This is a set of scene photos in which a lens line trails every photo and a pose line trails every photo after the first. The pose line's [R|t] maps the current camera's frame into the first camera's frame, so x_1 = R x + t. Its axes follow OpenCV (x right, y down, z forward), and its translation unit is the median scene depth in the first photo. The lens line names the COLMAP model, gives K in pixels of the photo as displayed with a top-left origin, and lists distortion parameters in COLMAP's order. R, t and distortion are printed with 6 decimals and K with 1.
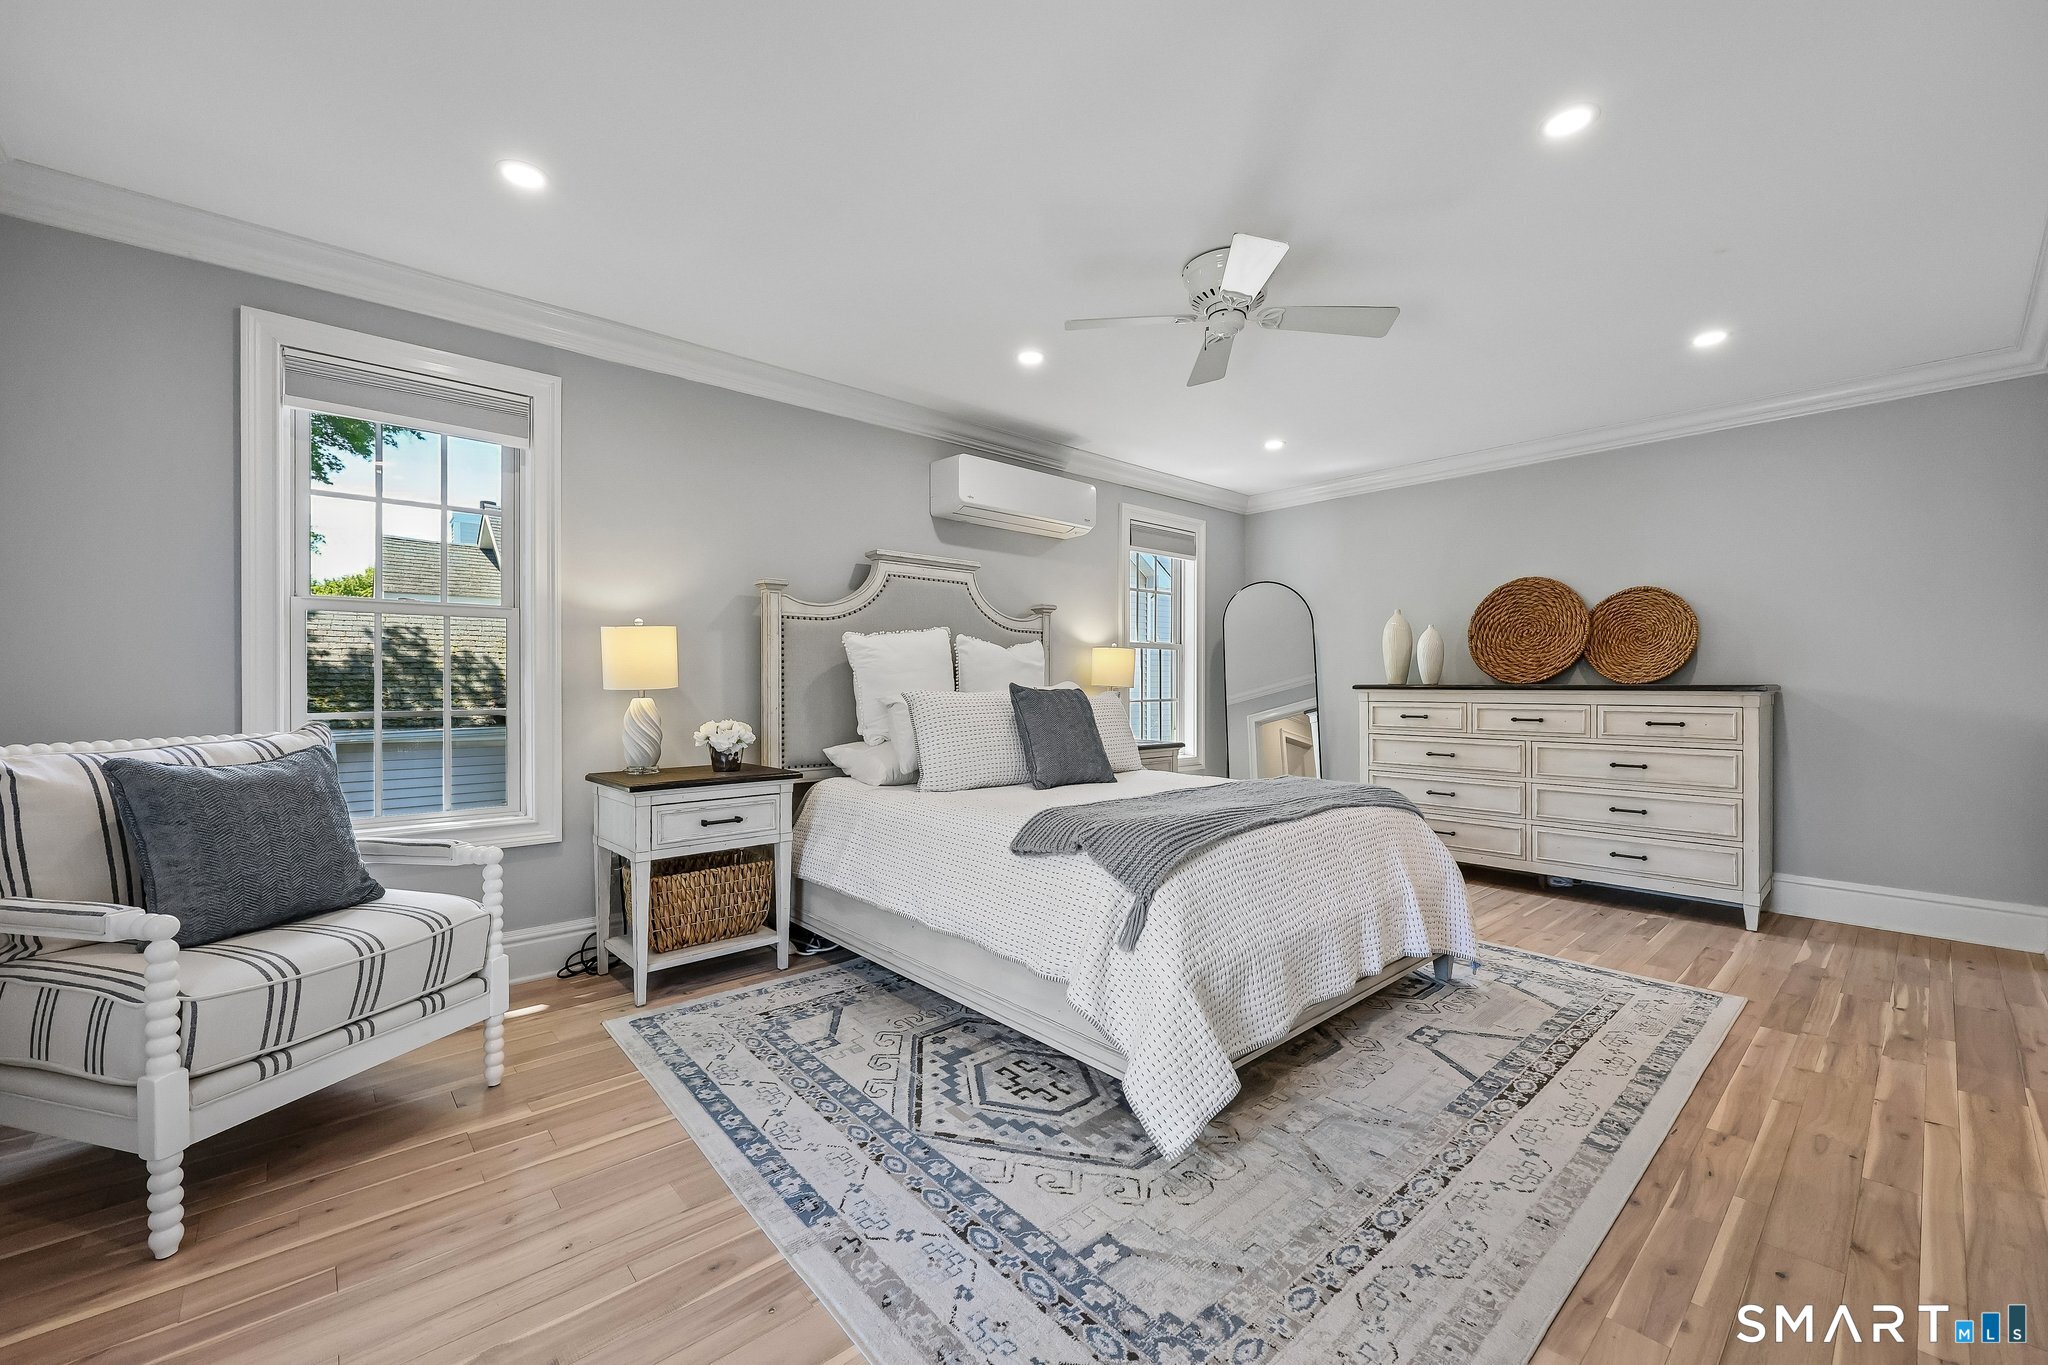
lens RADIAL K [[838.6, 0, 1028.4], [0, 838.6, 673.7], [0, 0, 1]] dist [0.000956, 0.000427]
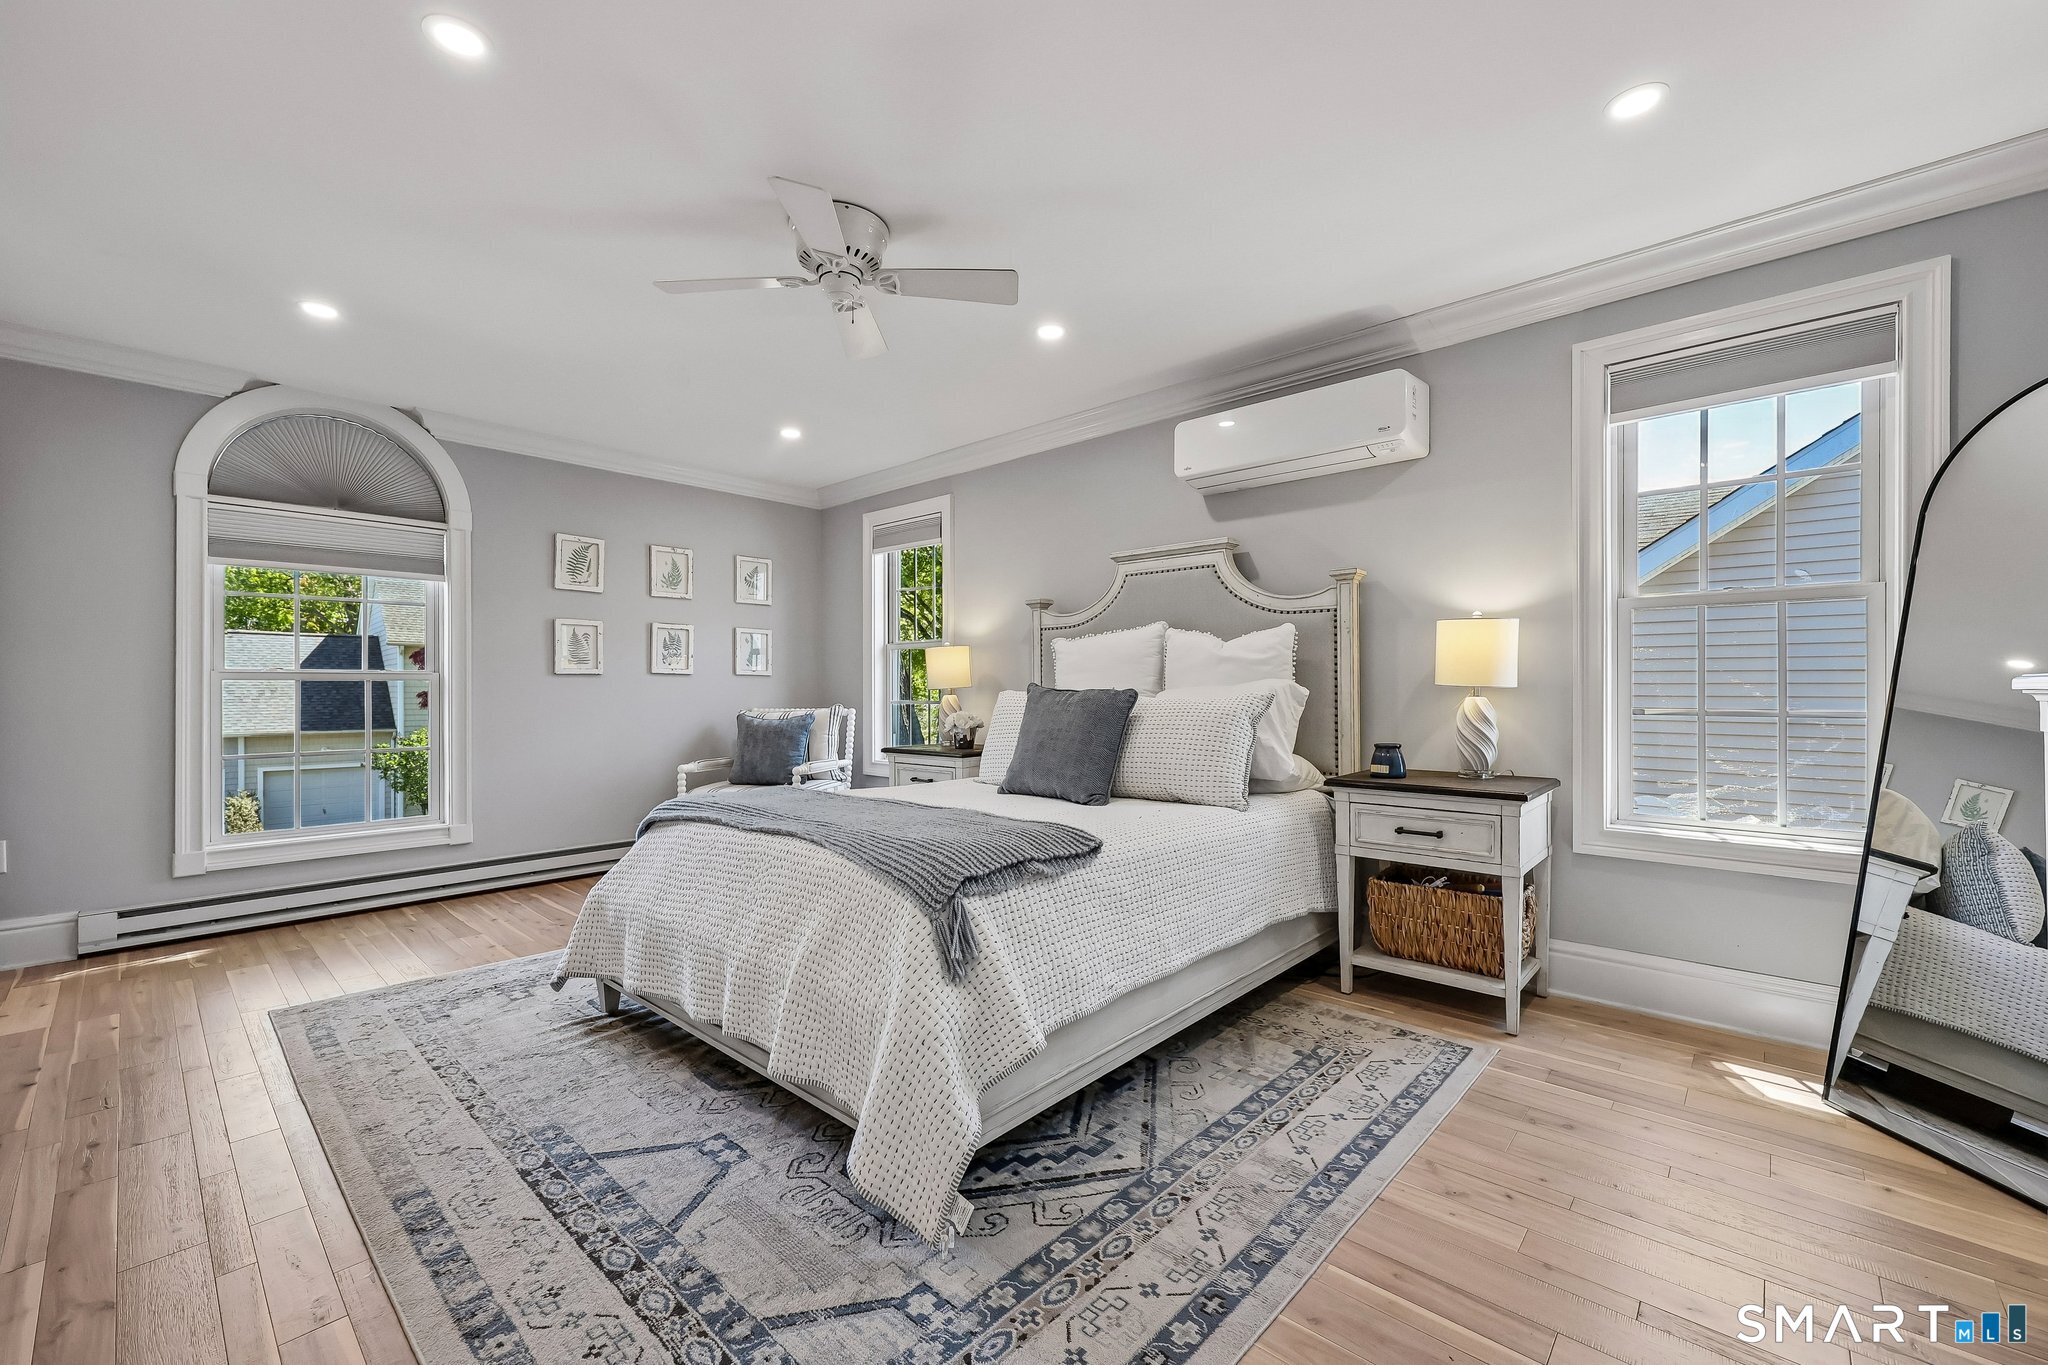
lens RADIAL K [[838.6, 0, 1028.4], [0, 838.6, 673.7], [0, 0, 1]] dist [0.000956, 0.000427]
pose [[0.082222, -0.016314, -0.996480, 1.235225], [0.017772, 0.999731, -0.014901, 0.019075], [0.996456, -0.016485, 0.082490, 1.199791]]
